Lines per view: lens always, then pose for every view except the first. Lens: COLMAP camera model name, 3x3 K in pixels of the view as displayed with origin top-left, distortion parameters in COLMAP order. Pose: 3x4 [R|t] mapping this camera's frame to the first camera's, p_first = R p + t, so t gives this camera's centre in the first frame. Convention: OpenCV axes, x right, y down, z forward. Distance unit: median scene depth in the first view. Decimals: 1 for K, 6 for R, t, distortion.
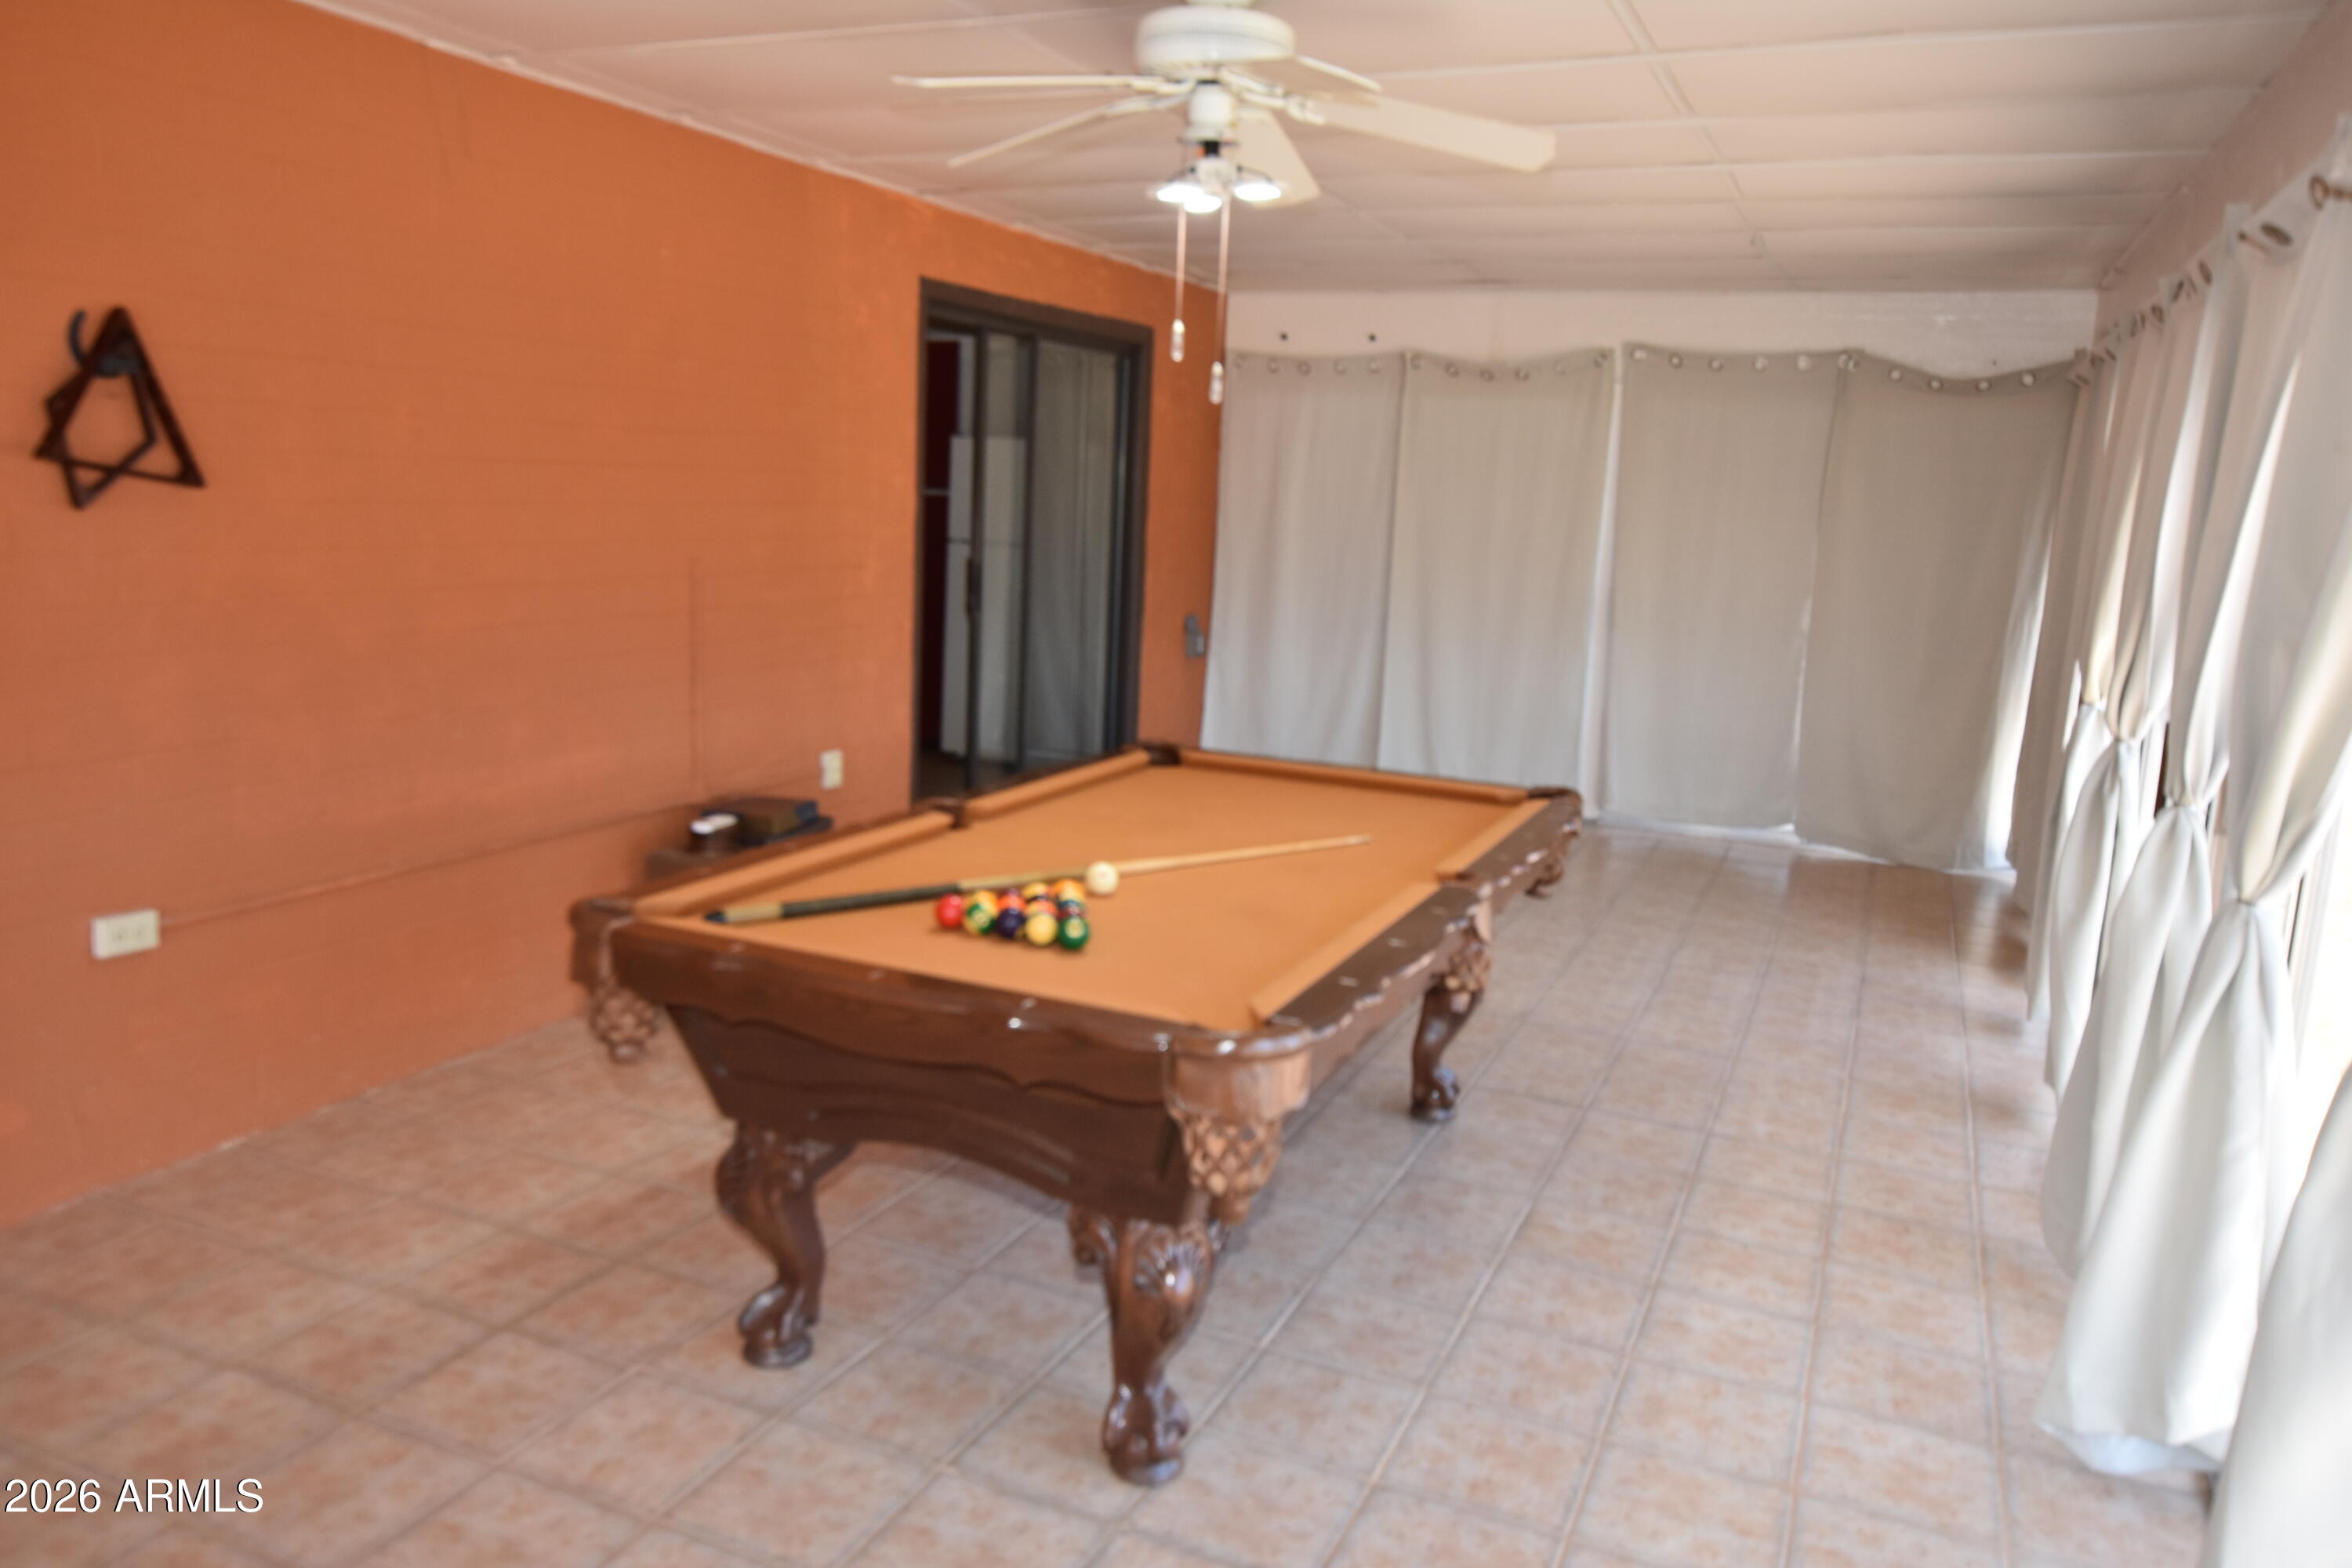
lens RADIAL K [[1637.9, 0, 1171.0], [0, 1637.9, 780.8], [0, 0, 1]] dist [0.002137, 0.011105]
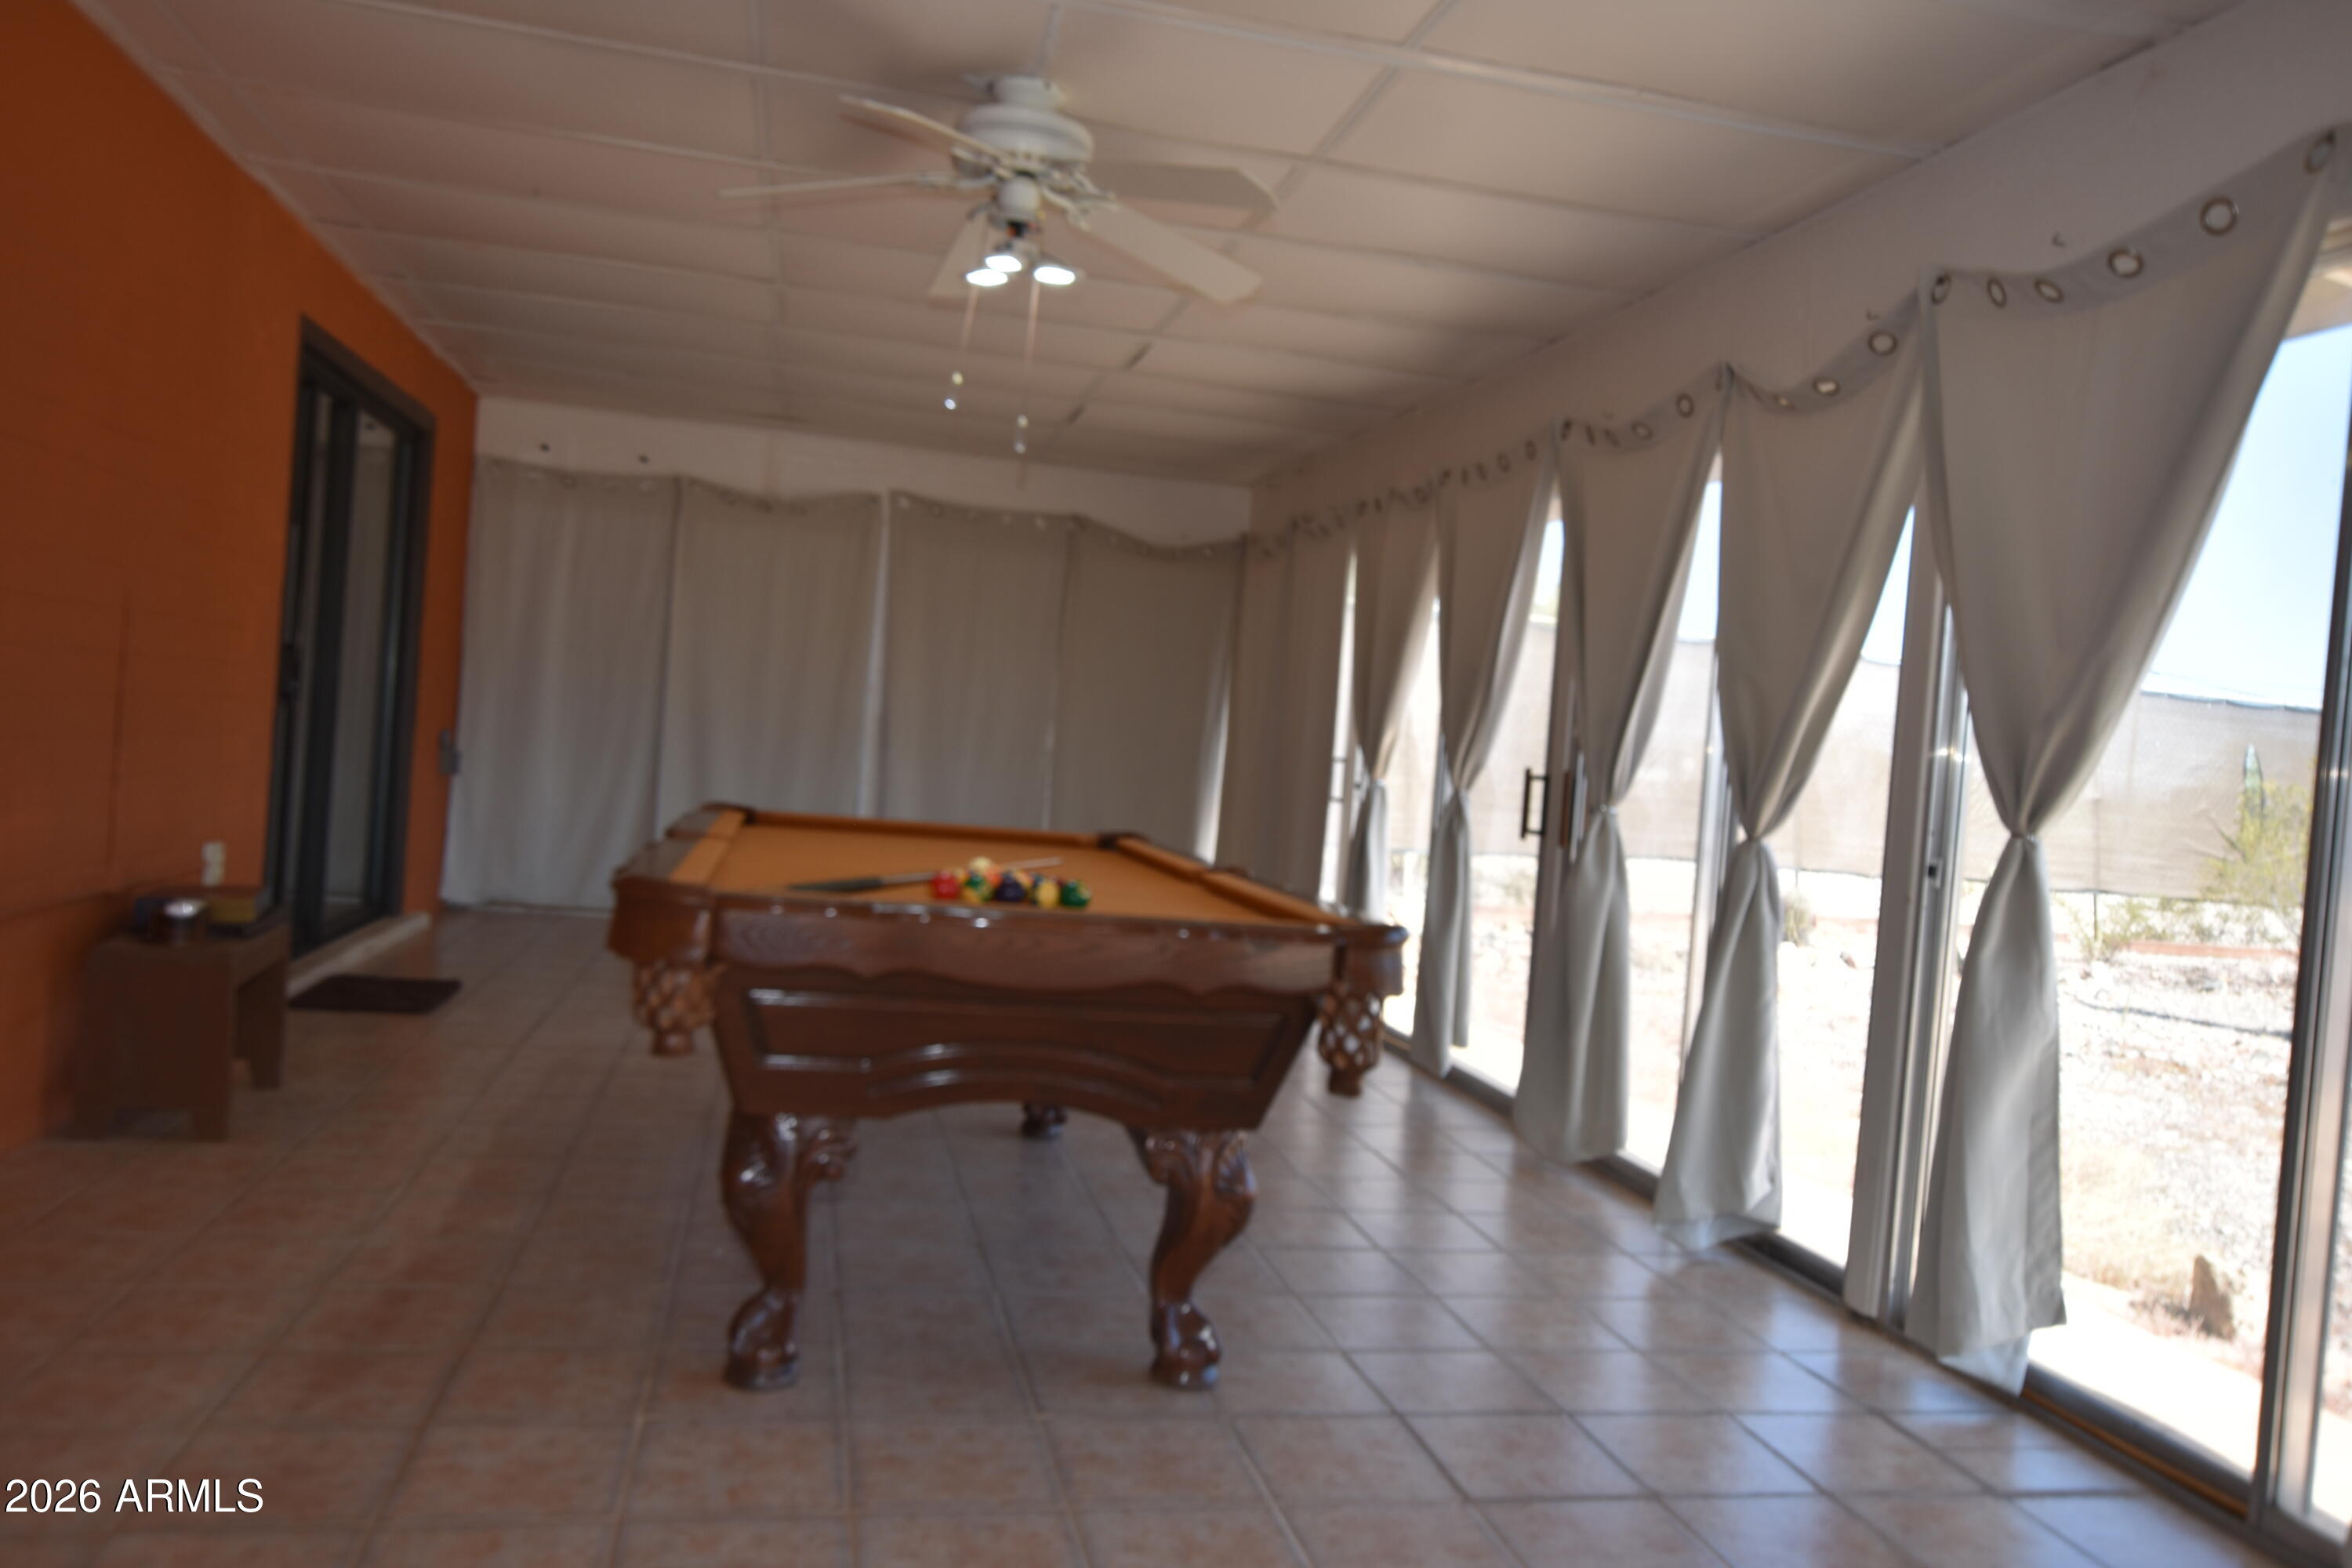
lens RADIAL K [[1646.9, 0, 1177.3], [0, 1646.9, 755.4], [0, 0, 1]] dist [-0.005823, -0.001493]
pose [[0.793863, 0.016866, 0.607862, -0.367448], [0.064835, 0.991570, -0.112187, 0.071257], [-0.604630, 0.128472, 0.786077, 0.052180]]
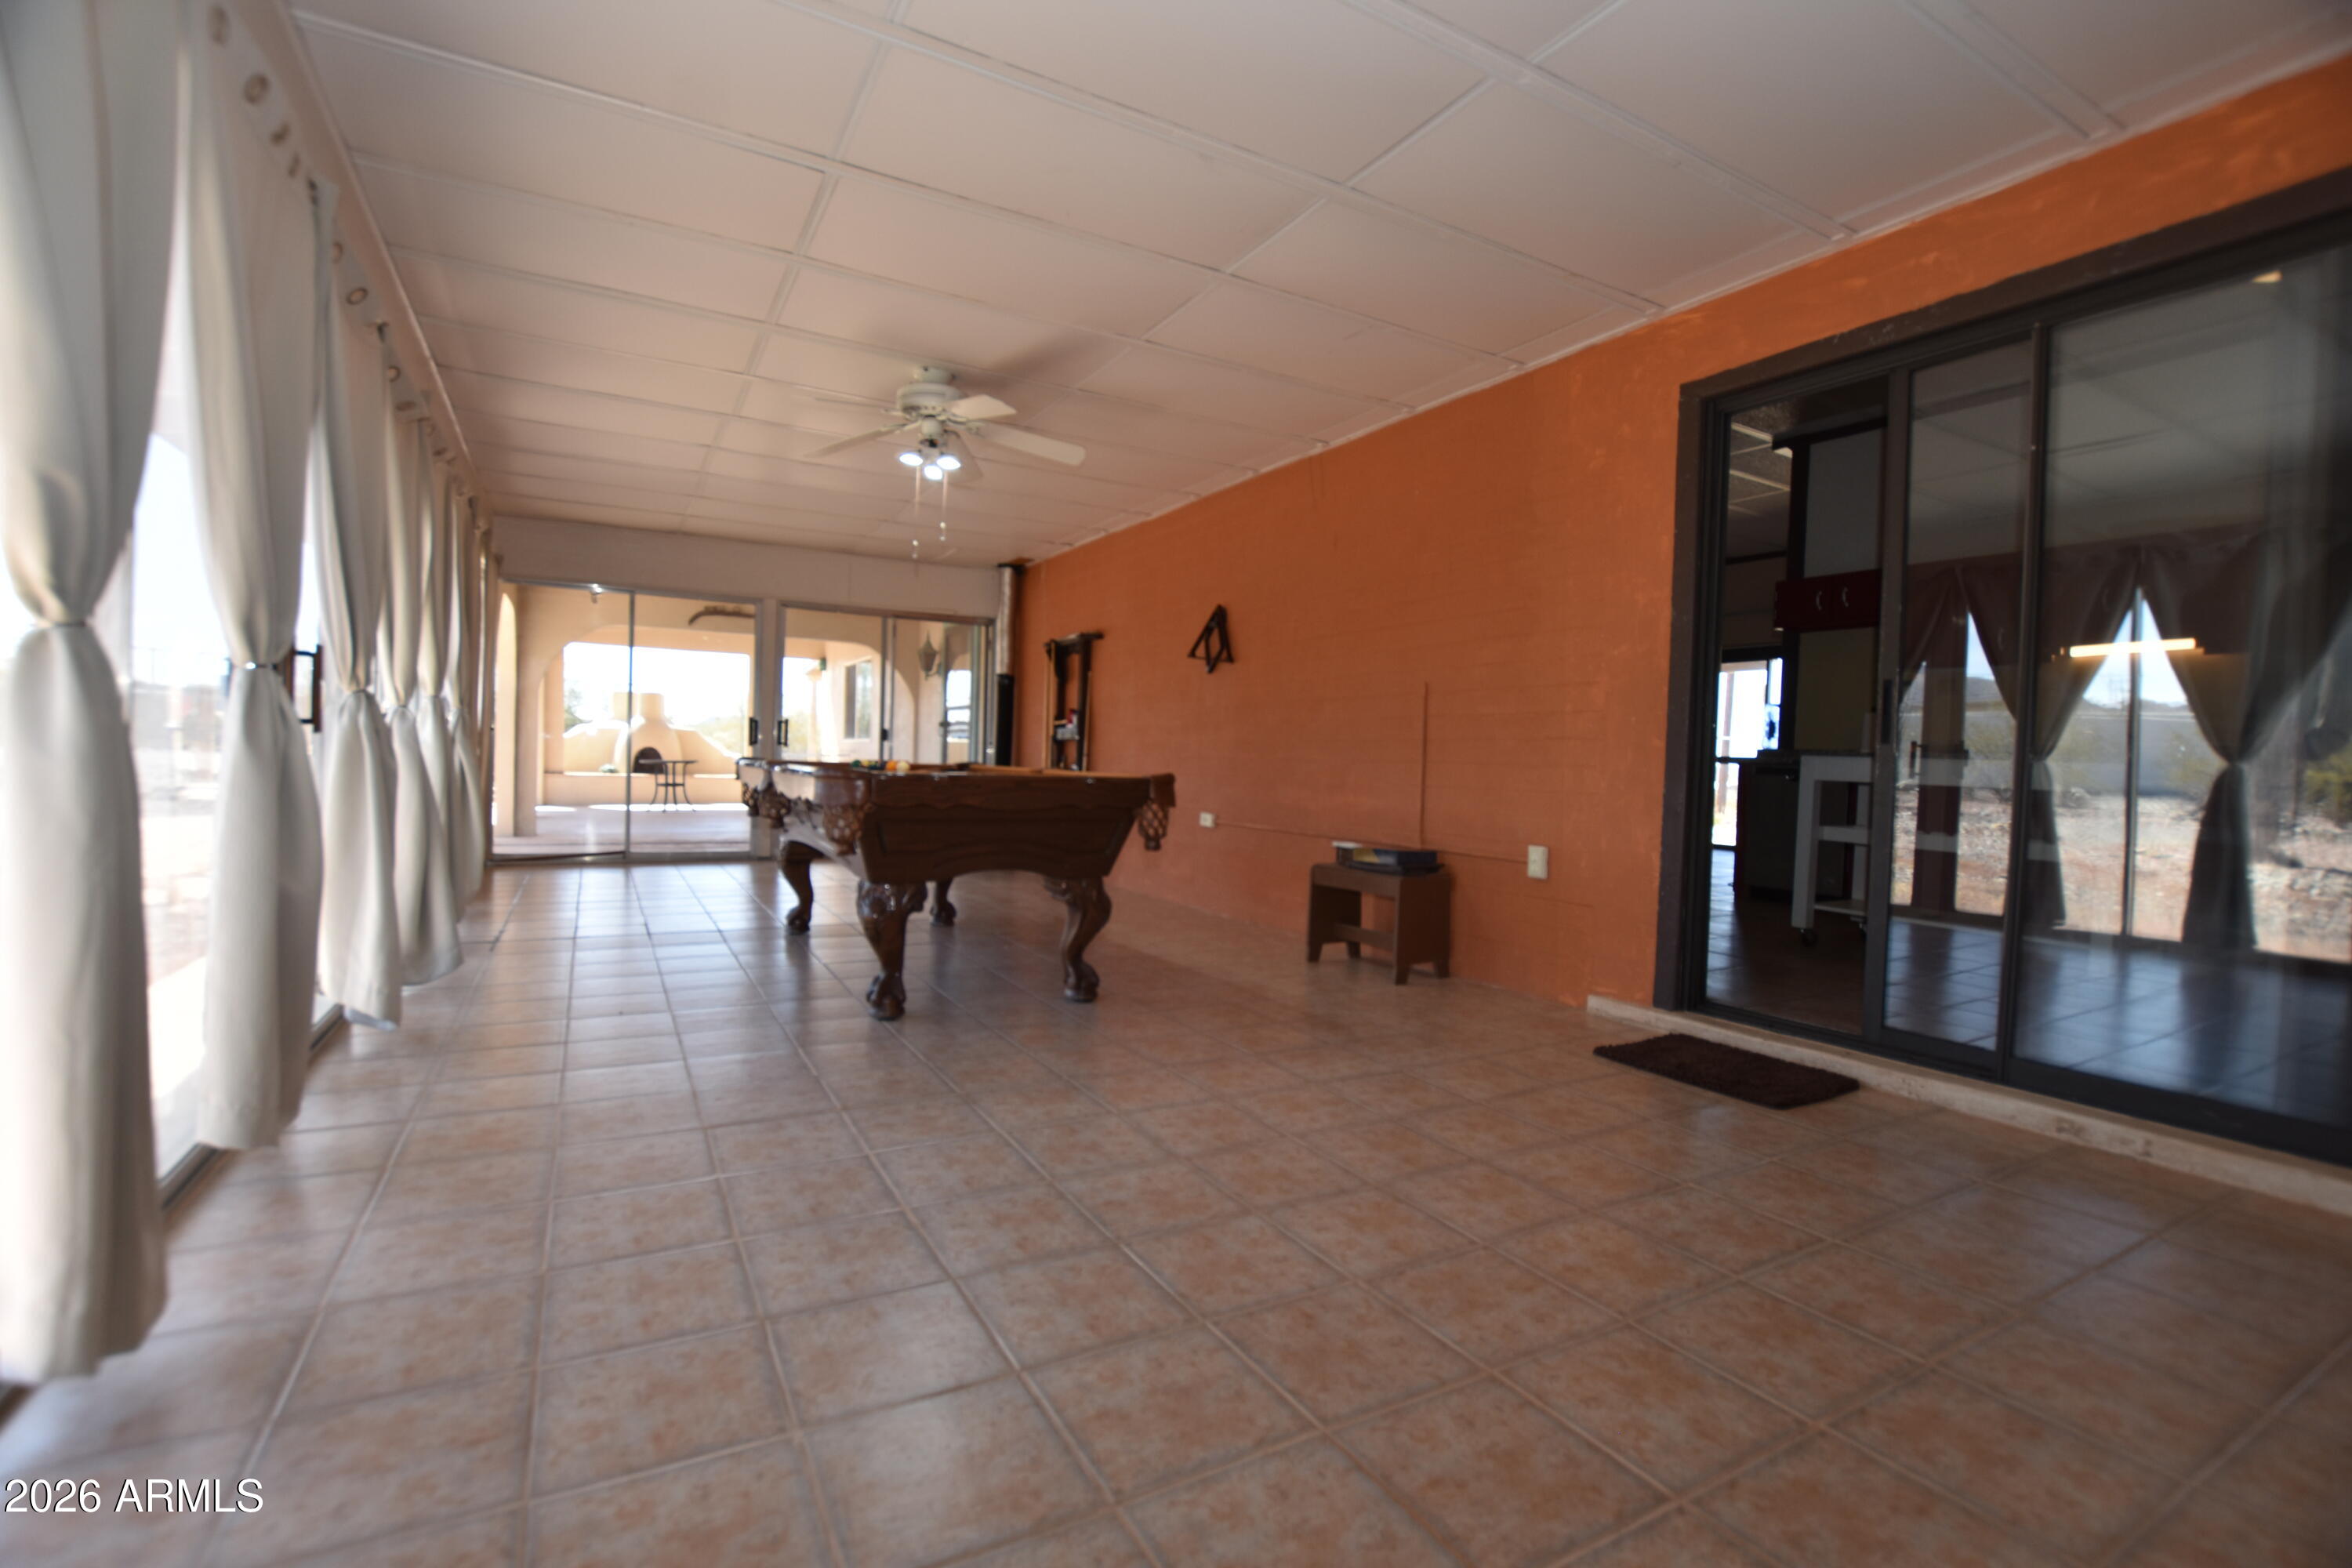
lens RADIAL K [[1037.6, 0, 1172.4], [0, 1037.6, 789.2], [0, 0, 1]] dist [-0.029393, 0.000636]
pose [[-0.587169, -0.045592, -0.808180, 0.592619], [-0.203143, 0.974761, 0.092600, -0.078697], [0.783560, 0.218547, -0.581611, 1.366011]]
